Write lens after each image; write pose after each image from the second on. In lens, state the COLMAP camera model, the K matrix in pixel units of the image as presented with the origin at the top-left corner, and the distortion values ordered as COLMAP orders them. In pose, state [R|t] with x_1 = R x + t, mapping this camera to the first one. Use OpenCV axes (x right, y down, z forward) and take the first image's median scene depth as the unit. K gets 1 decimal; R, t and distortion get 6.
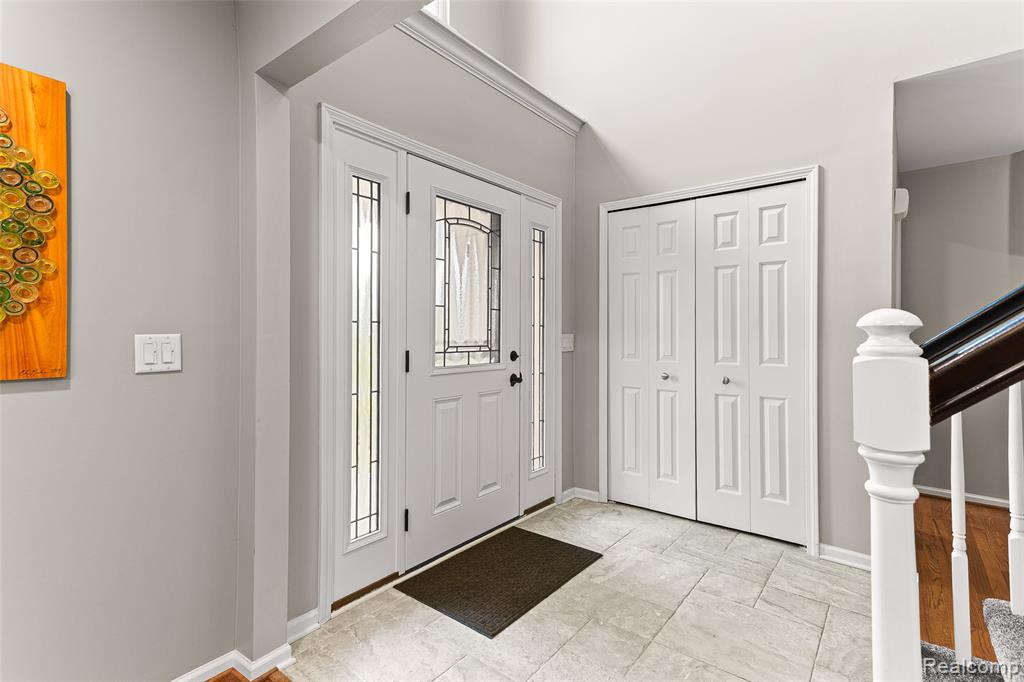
lens RADIAL K [[484.4, 0, 507.2], [0, 484.4, 335.3], [0, 0, 1]] dist [0.025519, 0.000577]
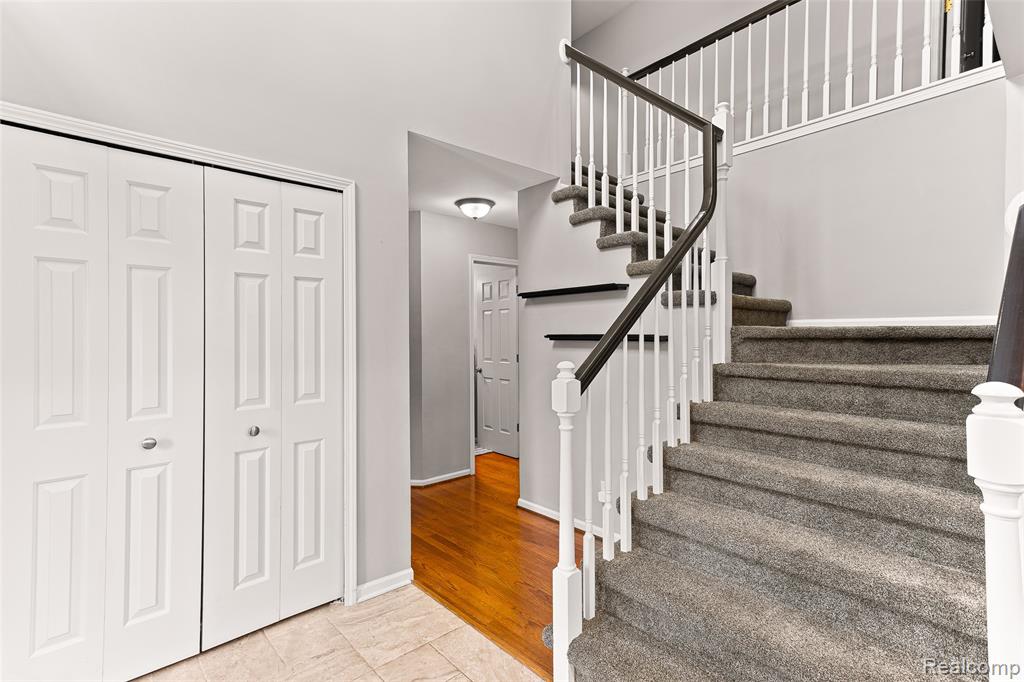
lens RADIAL K [[484.4, 0, 507.7], [0, 484.4, 336.2], [0, 0, 1]] dist [0.025519, 0.000577]
pose [[0.184848, -0.004613, 0.982756, -0.210024], [0.012826, 0.999915, 0.002282, -0.048378], [-0.982683, 0.012183, 0.184892, 0.515722]]
